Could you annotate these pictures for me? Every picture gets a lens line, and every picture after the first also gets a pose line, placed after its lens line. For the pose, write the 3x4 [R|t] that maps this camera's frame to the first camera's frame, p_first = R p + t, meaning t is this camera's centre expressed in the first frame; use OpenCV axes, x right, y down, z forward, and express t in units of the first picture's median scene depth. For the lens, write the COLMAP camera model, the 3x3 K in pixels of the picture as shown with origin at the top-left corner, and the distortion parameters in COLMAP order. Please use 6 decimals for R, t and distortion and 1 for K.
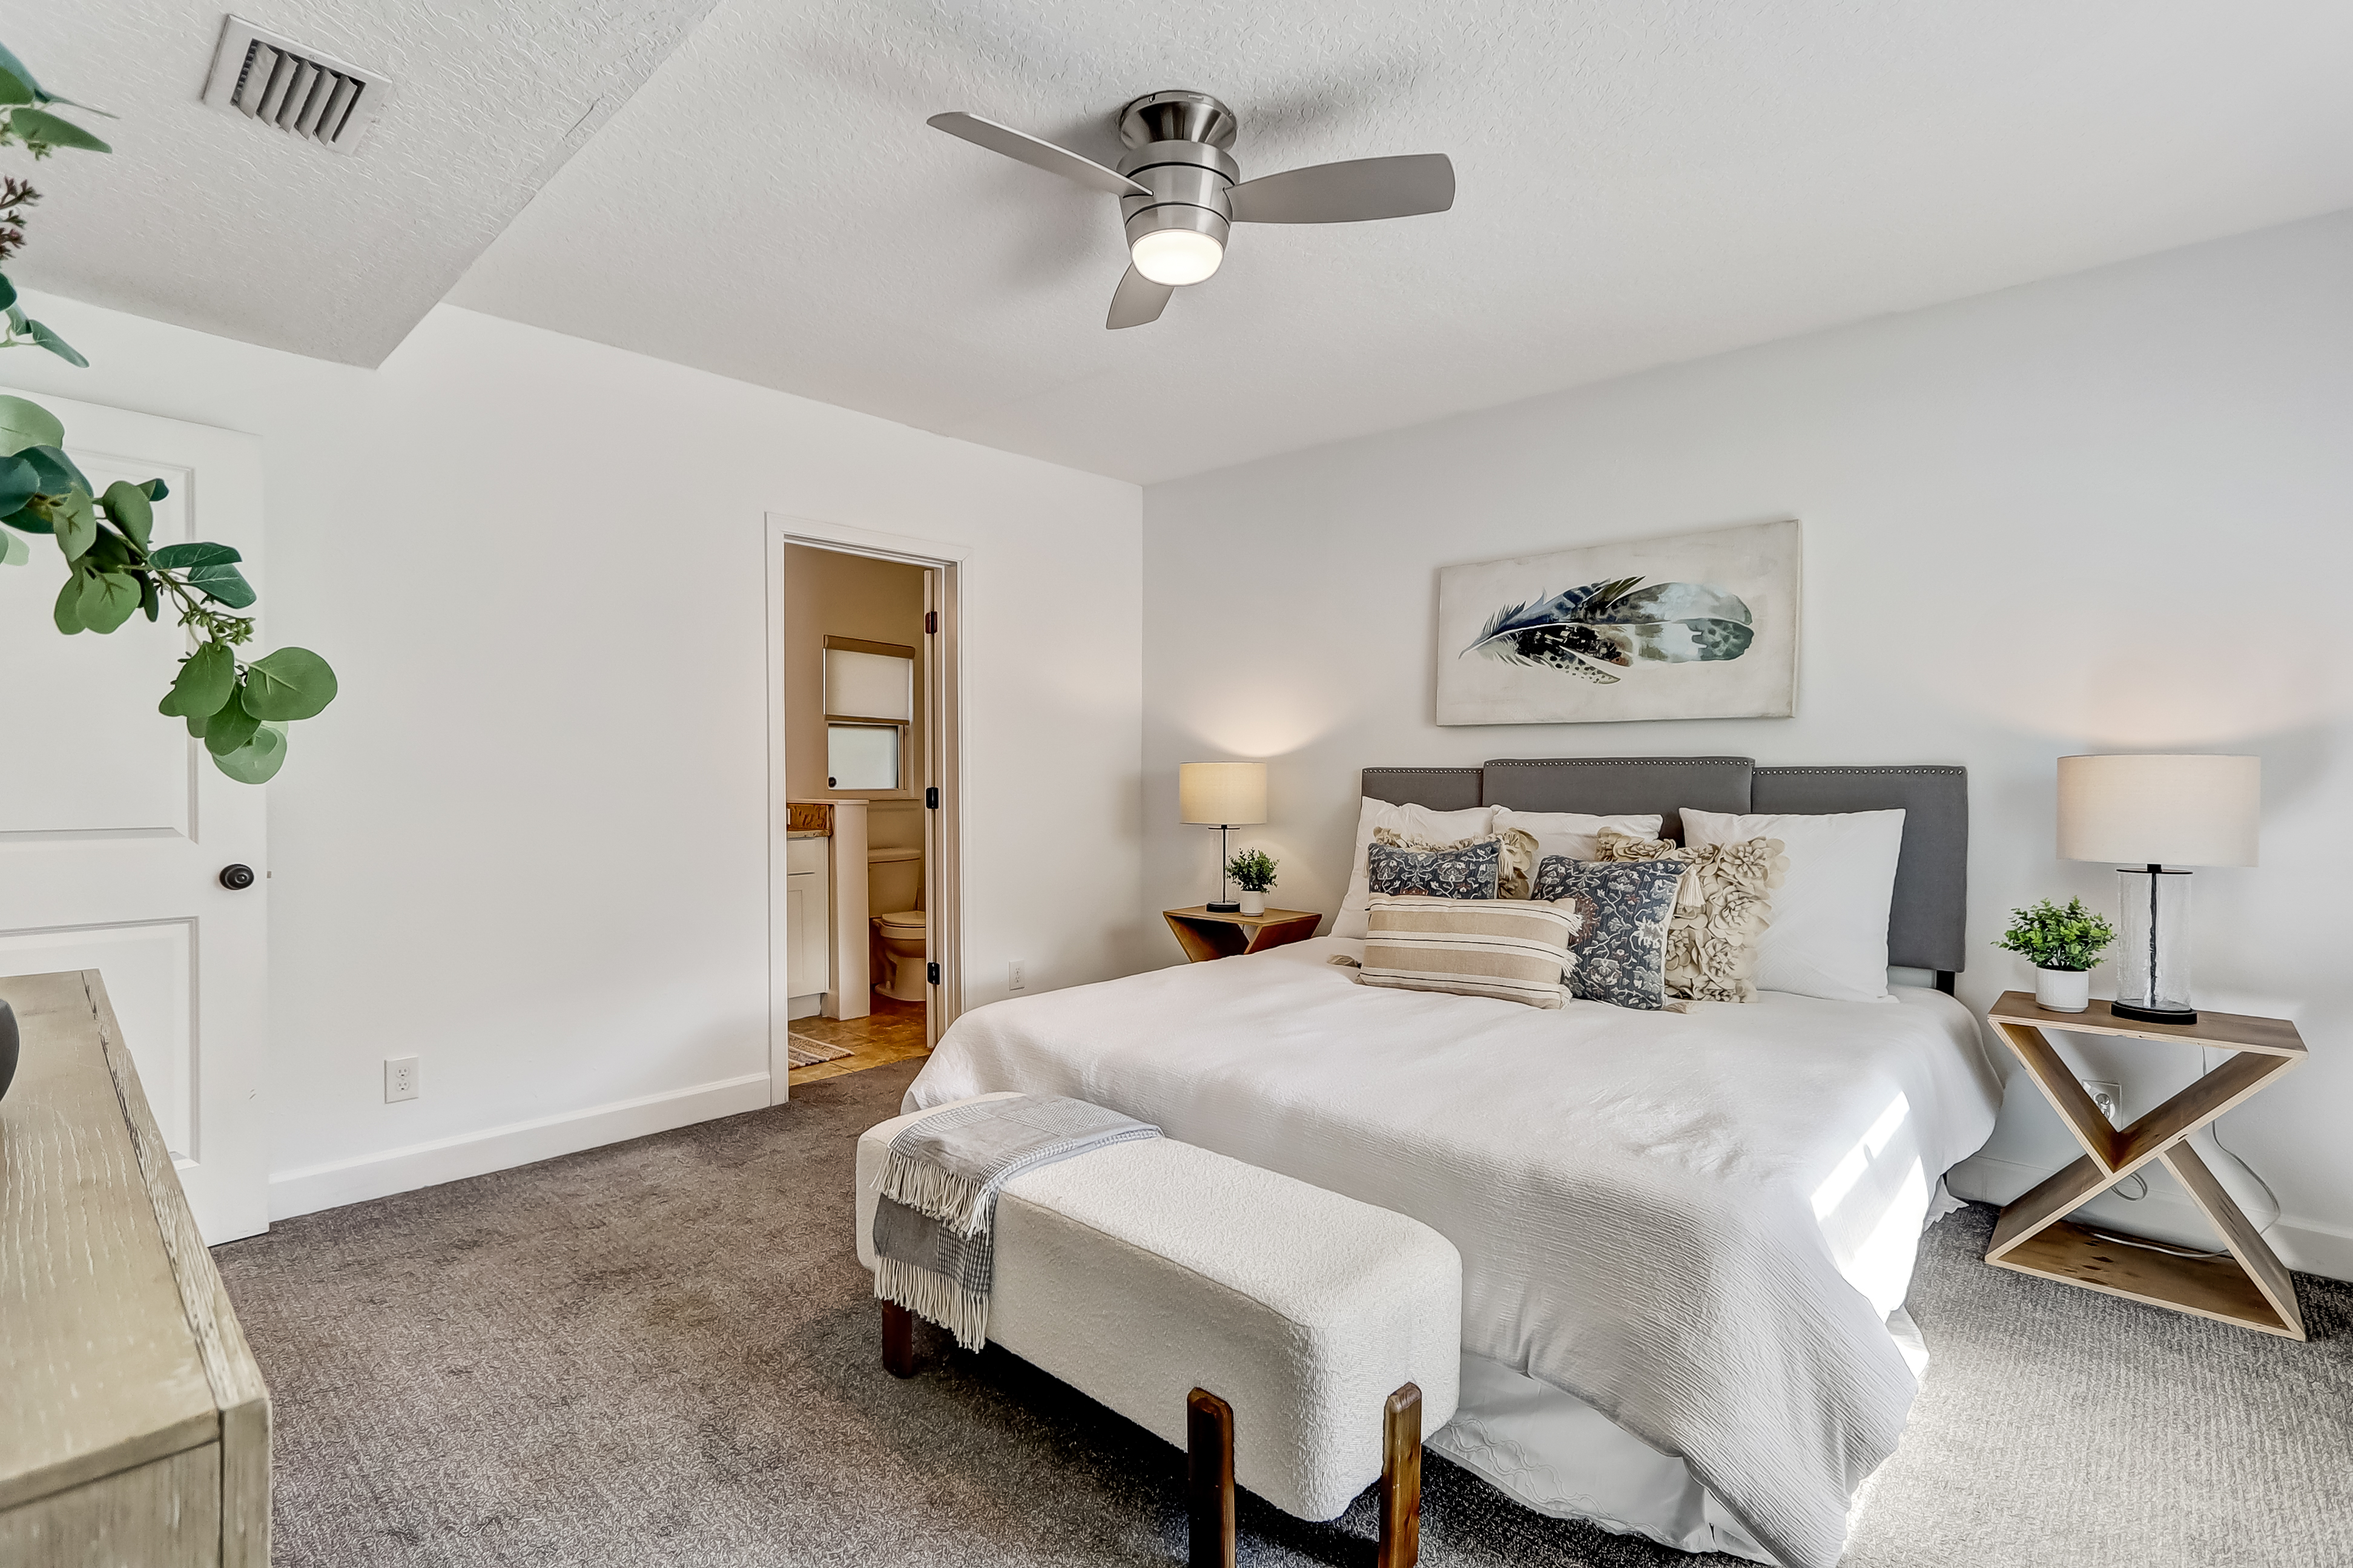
lens RADIAL K [[1088.1, 0, 1165.0], [0, 1088.1, 785.6], [0, 0, 1]] dist [-0.001821, 0.003754]
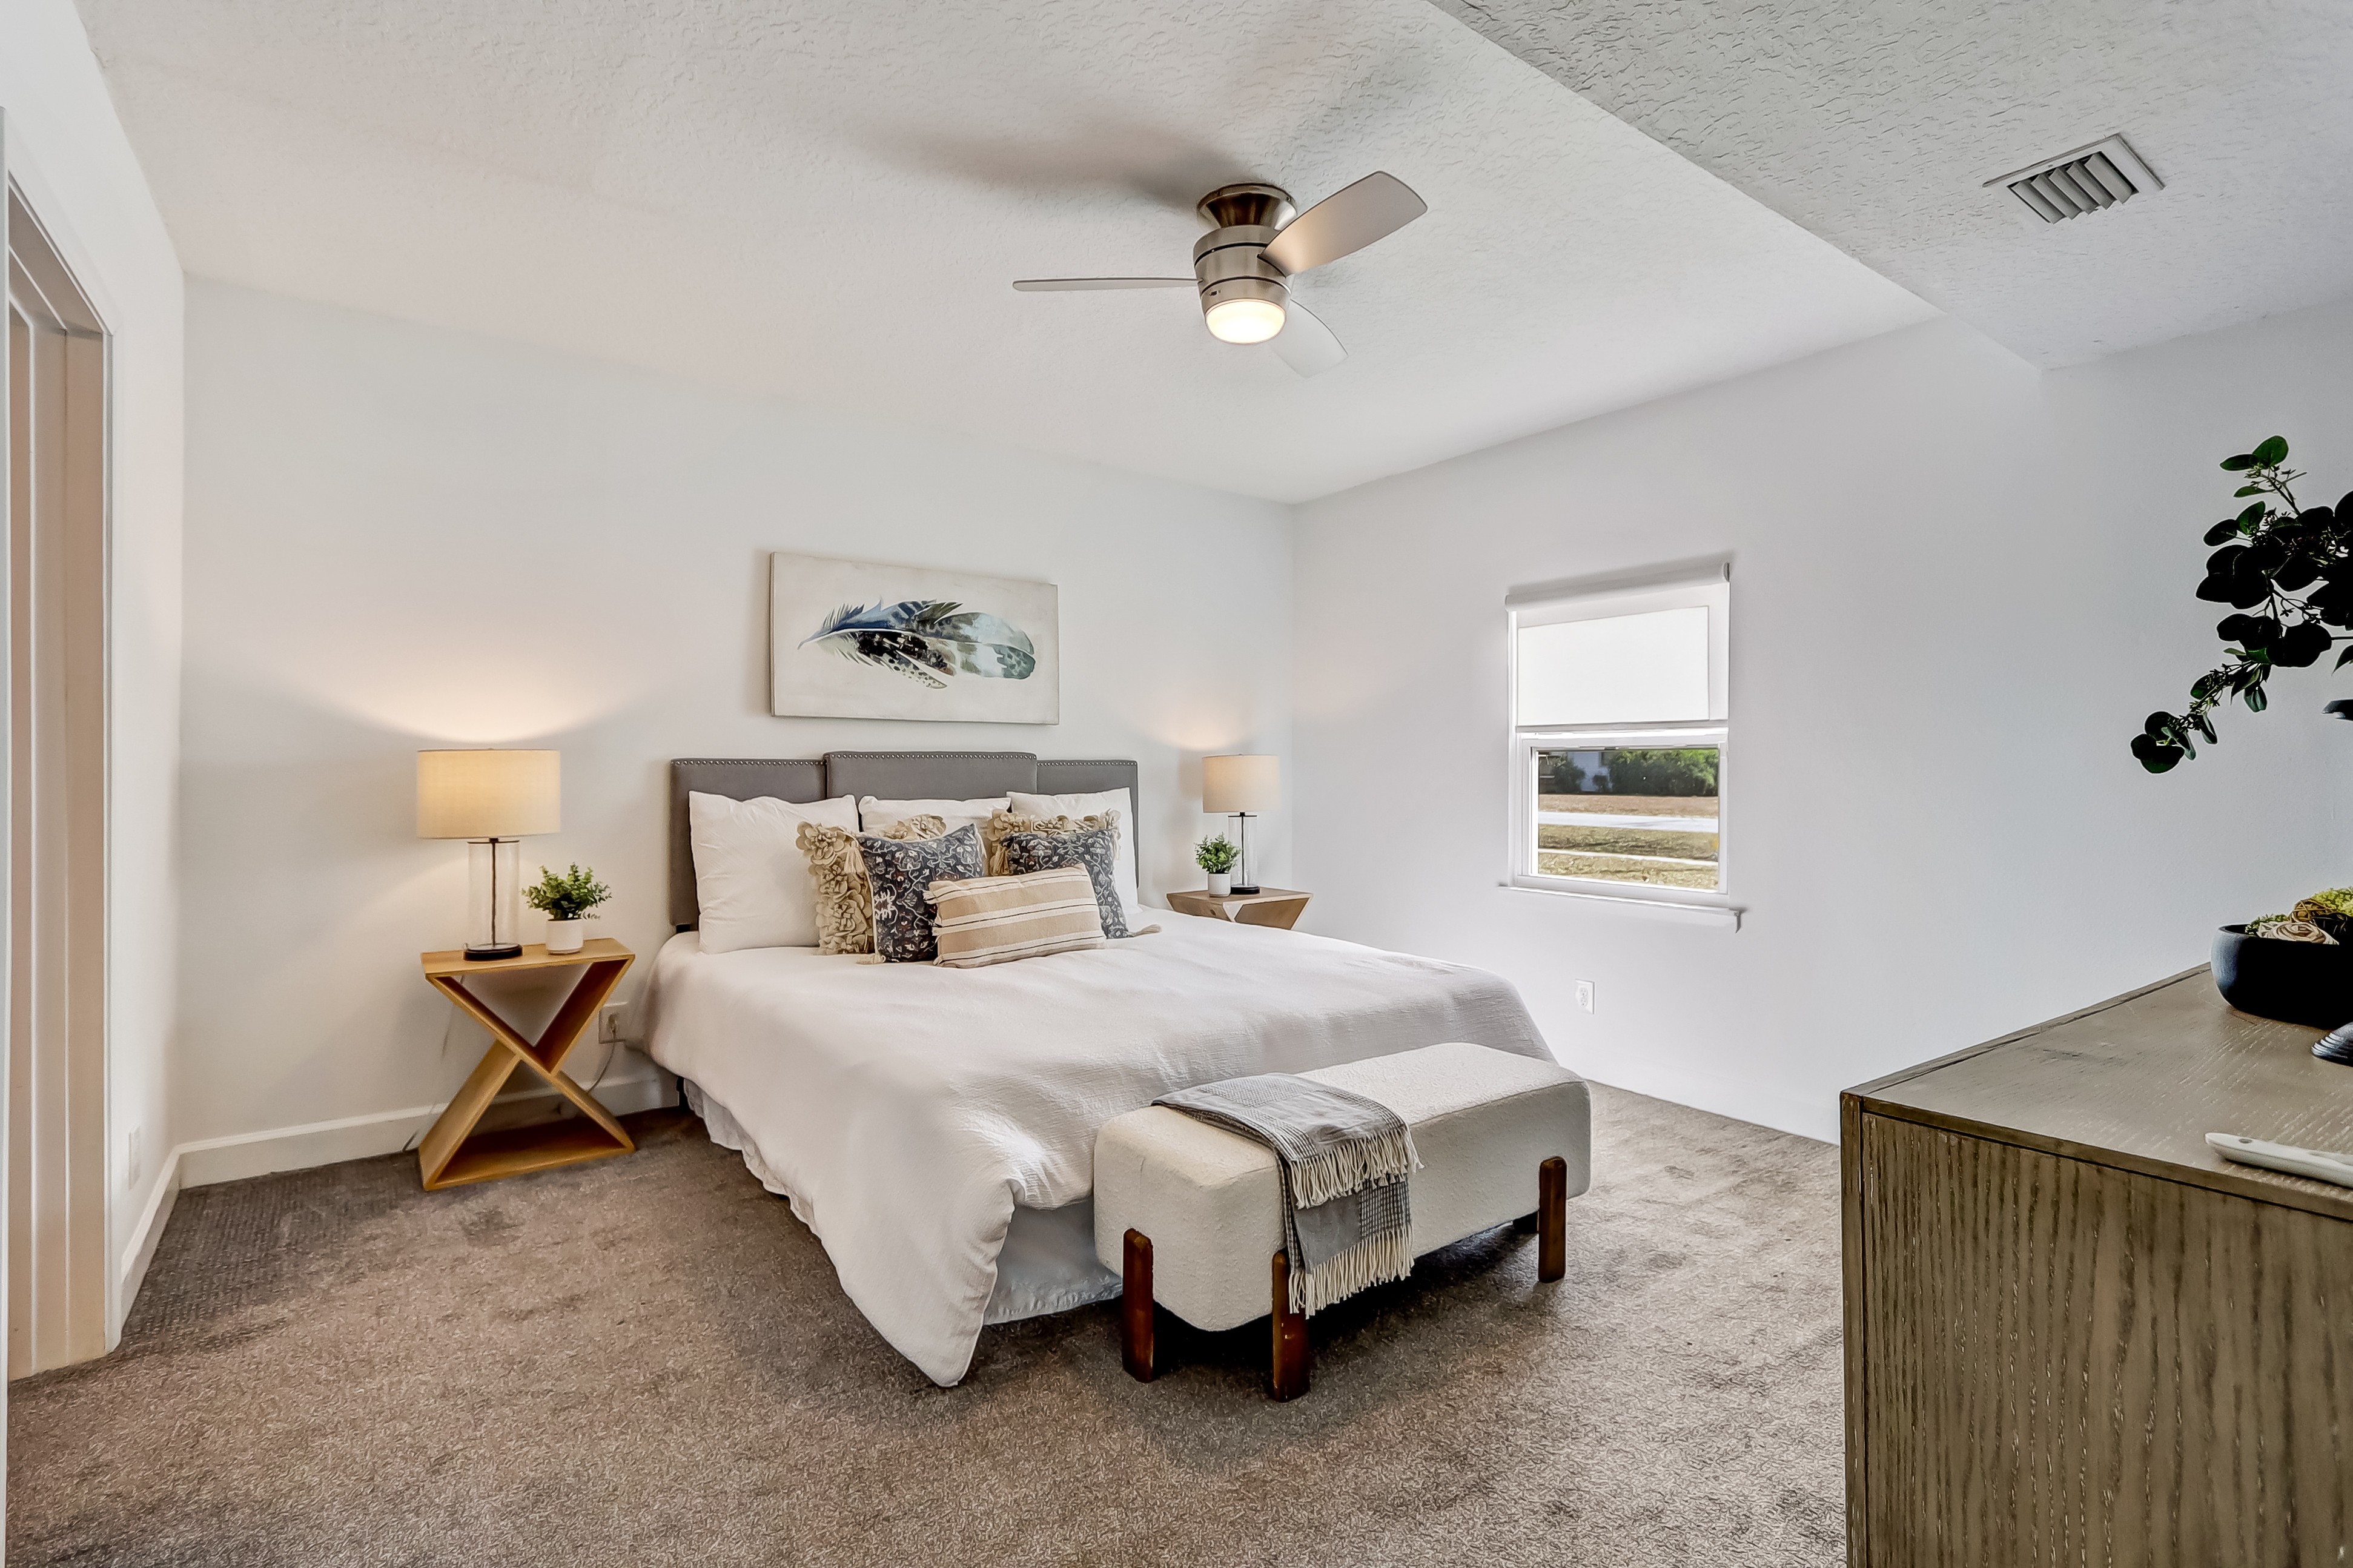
lens RADIAL K [[1088.2, 0, 1159.9], [0, 1088.2, 768.2], [0, 0, 1]] dist [-0.001821, 0.003754]
pose [[0.205646, -0.007557, 0.978597, -0.689590], [0.008176, 0.999949, 0.006004, -0.012454], [-0.978592, 0.006767, 0.205698, 0.516659]]
